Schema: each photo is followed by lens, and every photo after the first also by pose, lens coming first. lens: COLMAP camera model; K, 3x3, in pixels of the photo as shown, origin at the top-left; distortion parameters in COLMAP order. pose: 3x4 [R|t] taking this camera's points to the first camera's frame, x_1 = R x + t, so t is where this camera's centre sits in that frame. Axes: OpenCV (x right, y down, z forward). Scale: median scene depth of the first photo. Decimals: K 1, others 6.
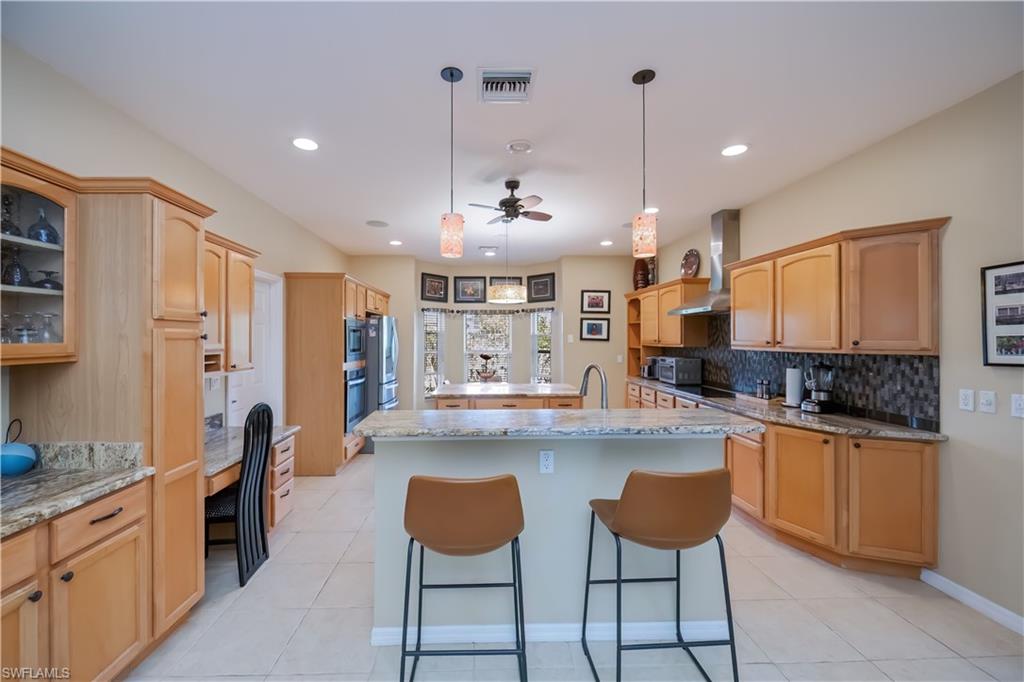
lens RADIAL K [[419.6, 0, 489.7], [0, 419.6, 338.1], [0, 0, 1]] dist [0.000037, -0.004556]
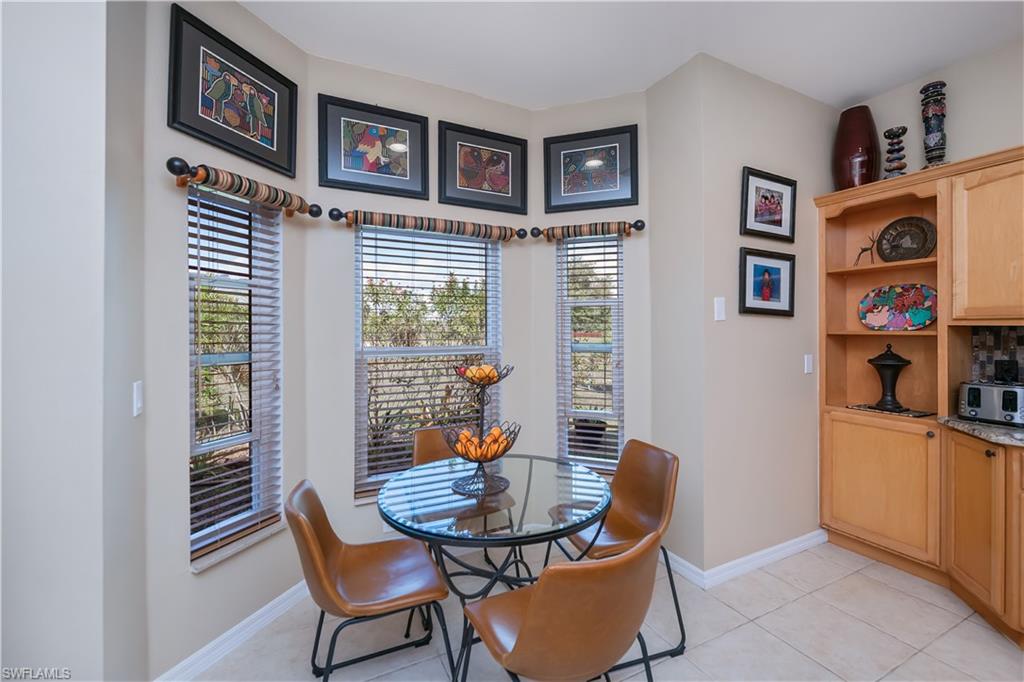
lens RADIAL K [[430.8, 0, 515.9], [0, 430.8, 333.0], [0, 0, 1]] dist [-0.003733, -0.001022]
pose [[0.905644, -0.005186, 0.424007, -0.217172], [0.002965, 0.999978, 0.005898, 0.040121], [-0.424029, -0.004085, 0.905639, 1.649905]]
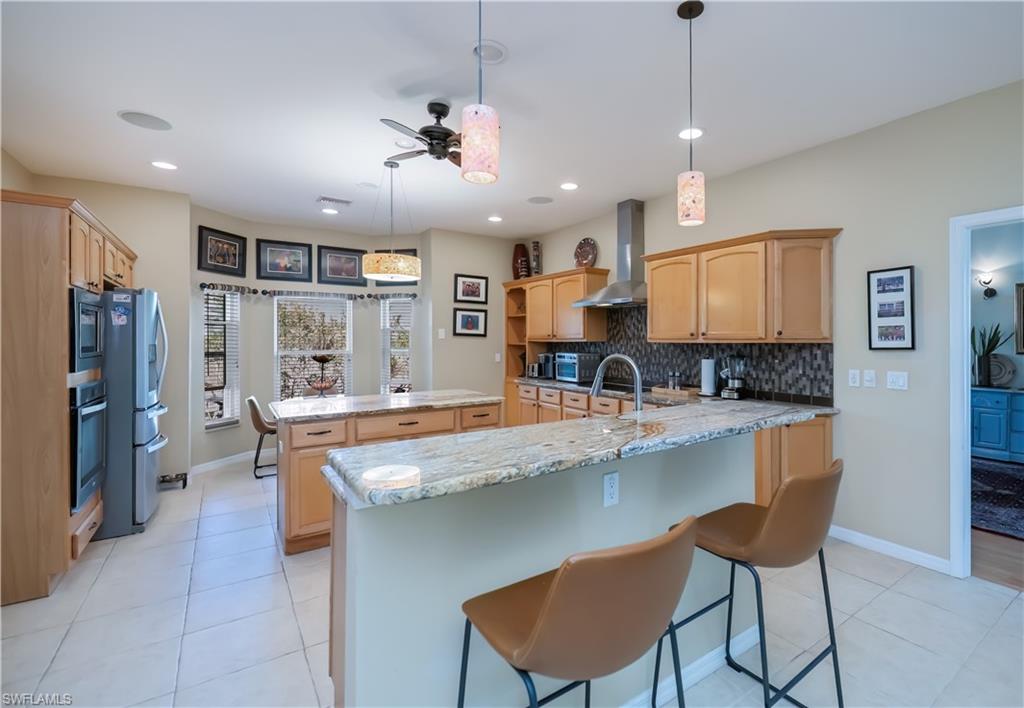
lens RADIAL K [[475.7, 0, 578.0], [0, 475.7, 340.4], [0, 0, 1]] dist [-0.000808, -0.001042]
pose [[0.817260, -0.000990, 0.576268, -0.253199], [-0.000799, 0.999996, 0.002850, 0.024803], [-0.576269, -0.002790, 0.817256, 0.242710]]
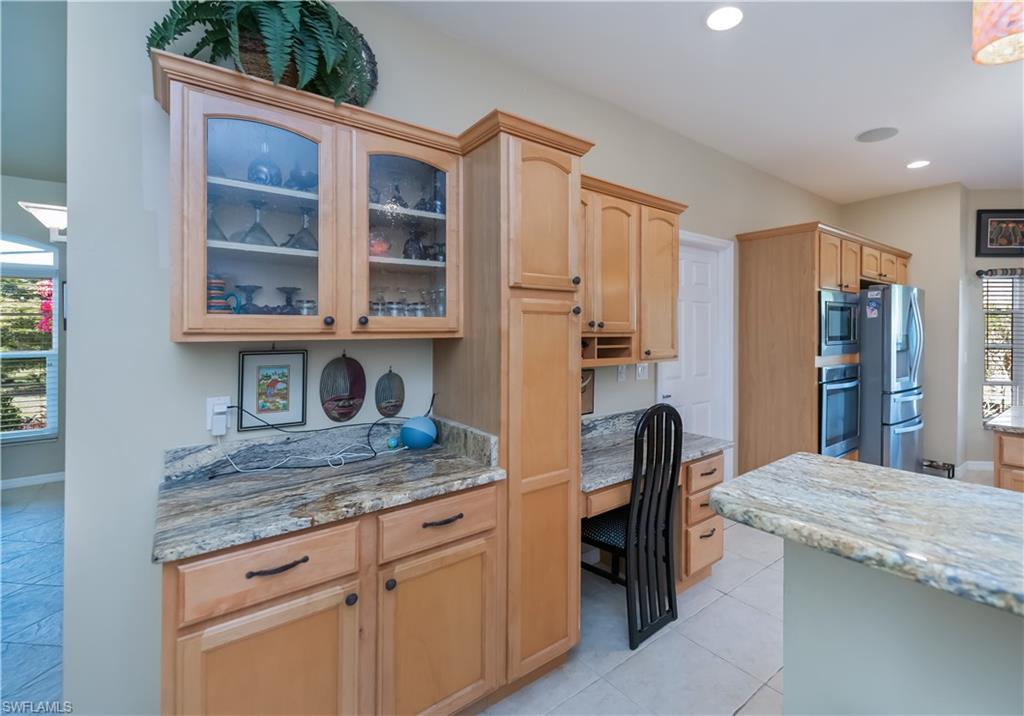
lens RADIAL K [[470.3, 0, 566.5], [0, 470.3, 333.3], [0, 0, 1]] dist [0.000762, -0.000148]
pose [[0.625366, 0.007588, -0.780294, -0.015092], [0.000909, 0.999945, 0.010453, 0.021071], [0.780331, -0.007246, 0.625325, 0.315953]]
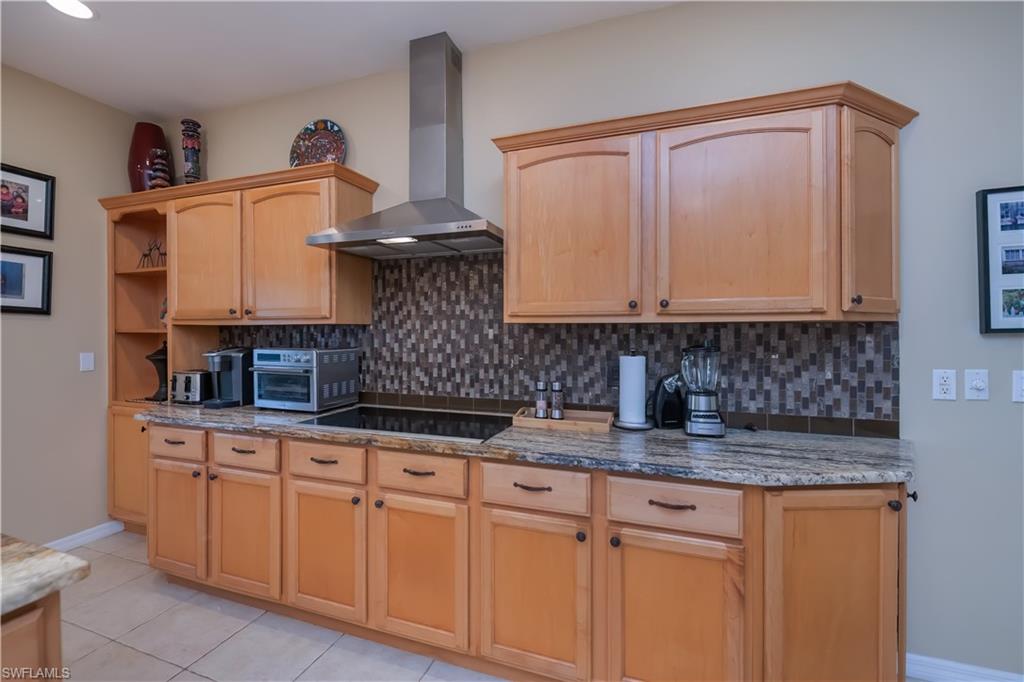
lens RADIAL K [[430.8, 0, 515.9], [0, 430.8, 333.0], [0, 0, 1]] dist [-0.003733, -0.001022]
pose [[0.359887, -0.006561, 0.932973, 0.179978], [0.000018, 0.999975, 0.007026, 0.044281], [-0.932996, -0.002512, 0.359878, 1.060390]]
